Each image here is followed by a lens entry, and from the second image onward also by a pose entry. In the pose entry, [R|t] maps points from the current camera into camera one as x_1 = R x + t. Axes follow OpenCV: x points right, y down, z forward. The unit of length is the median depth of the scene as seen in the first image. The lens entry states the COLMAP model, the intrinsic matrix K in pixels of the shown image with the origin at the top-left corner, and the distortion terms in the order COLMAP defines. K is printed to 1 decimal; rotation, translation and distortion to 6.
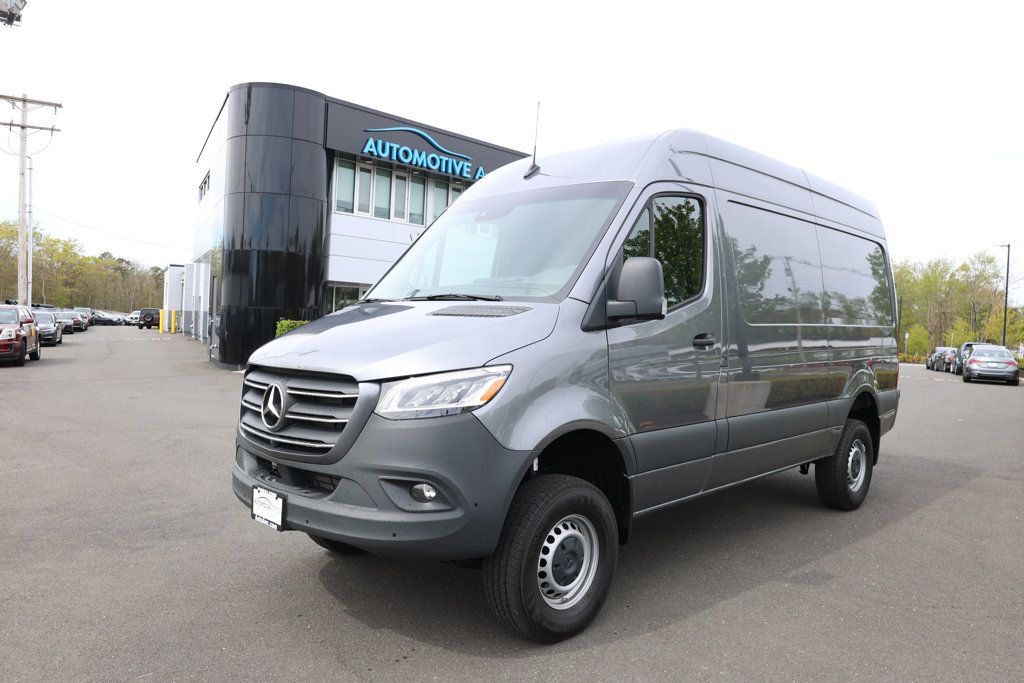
lens RADIAL K [[696.9, 0, 512.0], [0, 696.9, 341.5], [0, 0, 1]] dist [-0.029740, -0.002365]
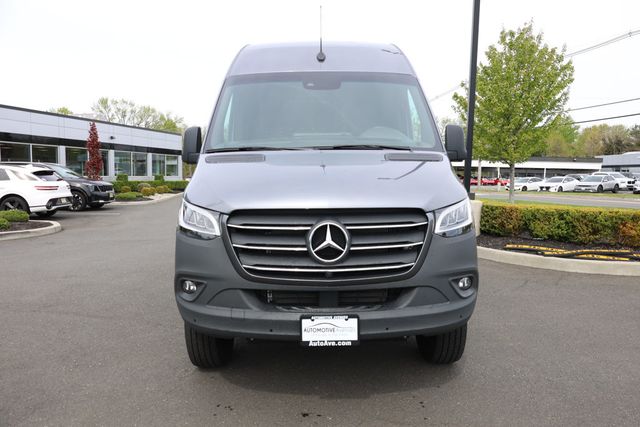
lens RADIAL K [[435.5, 0, 320.0], [0, 435.5, 213.5], [0, 0, 1]] dist [-0.029740, -0.002365]
pose [[0.662618, -0.075175, 0.745175, -0.903710], [0.009798, 0.995735, 0.091739, -0.017580], [-0.748893, -0.053486, 0.660529, 0.567979]]
